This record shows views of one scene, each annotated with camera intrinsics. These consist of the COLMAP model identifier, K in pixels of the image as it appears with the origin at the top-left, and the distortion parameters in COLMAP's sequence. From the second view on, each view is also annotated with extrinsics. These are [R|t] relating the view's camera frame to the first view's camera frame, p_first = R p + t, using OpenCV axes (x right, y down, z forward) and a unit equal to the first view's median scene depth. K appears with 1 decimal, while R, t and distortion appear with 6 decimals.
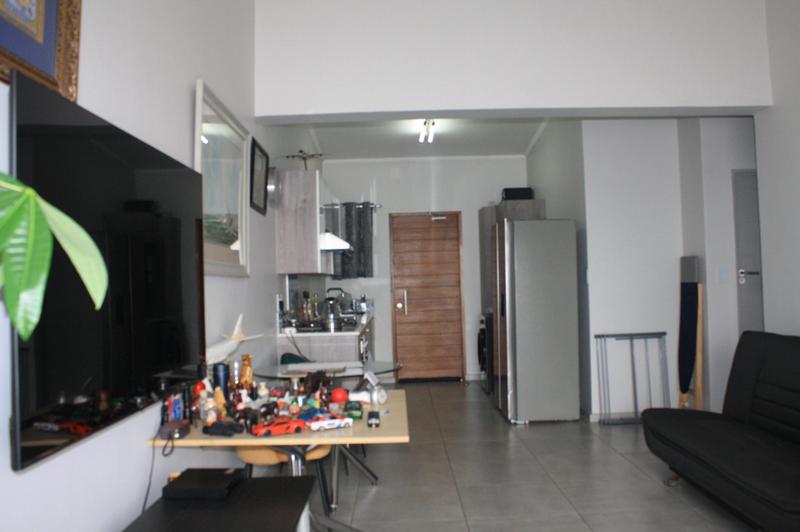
lens RADIAL K [[708.4, 0, 402.8], [0, 708.4, 262.9], [0, 0, 1]] dist [-0.153865, 0.141945]
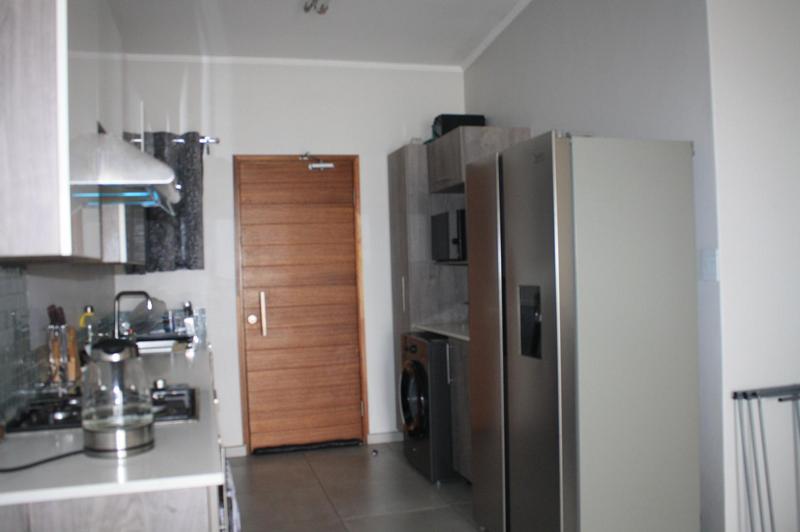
lens RADIAL K [[708.4, 0, 406.5], [0, 708.4, 262.0], [0, 0, 1]] dist [-0.153865, 0.141945]
pose [[0.961784, -0.003045, 0.273791, -0.045949], [-0.000271, 0.999927, 0.012072, 0.009392], [-0.273808, -0.011685, 0.961714, 0.501355]]
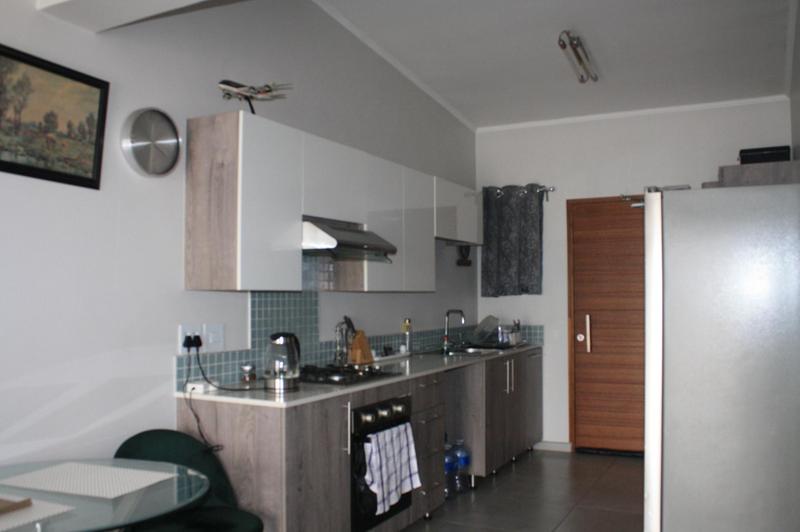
lens RADIAL K [[708.4, 0, 404.5], [0, 708.4, 262.7], [0, 0, 1]] dist [-0.153865, 0.141945]
pose [[0.883614, 0.002078, -0.468212, 0.183817], [-0.007985, 0.999912, -0.010631, -0.002069], [0.468148, 0.013133, 0.883552, 0.394965]]
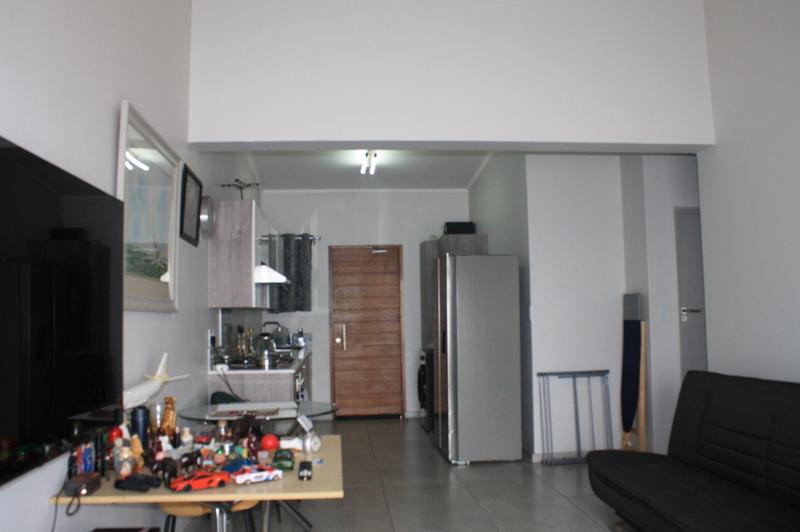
lens RADIAL K [[708.4, 0, 399.1], [0, 708.4, 263.6], [0, 0, 1]] dist [-0.153865, 0.141945]
pose [[0.996838, 0.014796, 0.078076, 0.001927], [-0.011309, 0.998927, -0.044920, -0.003148], [-0.078657, 0.043895, 0.995935, 0.023812]]
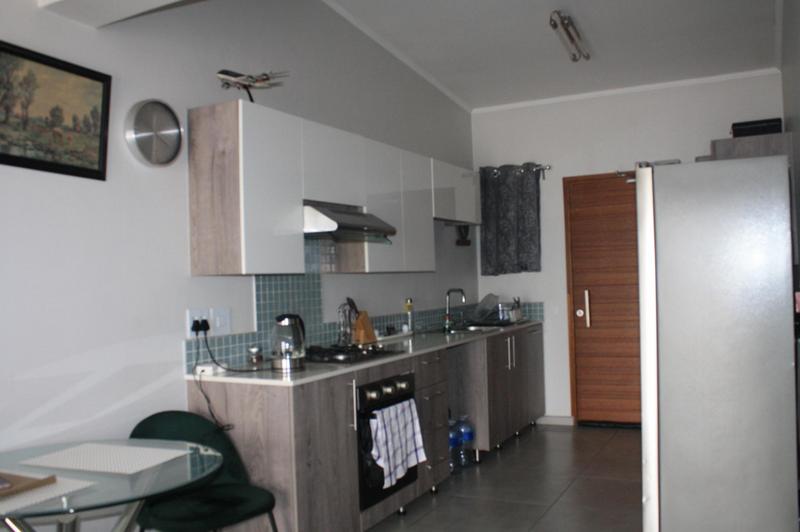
lens RADIAL K [[708.4, 0, 404.9], [0, 708.4, 263.7], [0, 0, 1]] dist [-0.153865, 0.141945]
pose [[0.882727, -0.011644, -0.469743, 0.190417], [0.020992, 0.999672, 0.014668, -0.000155], [0.469418, -0.022808, 0.882682, 0.384966]]
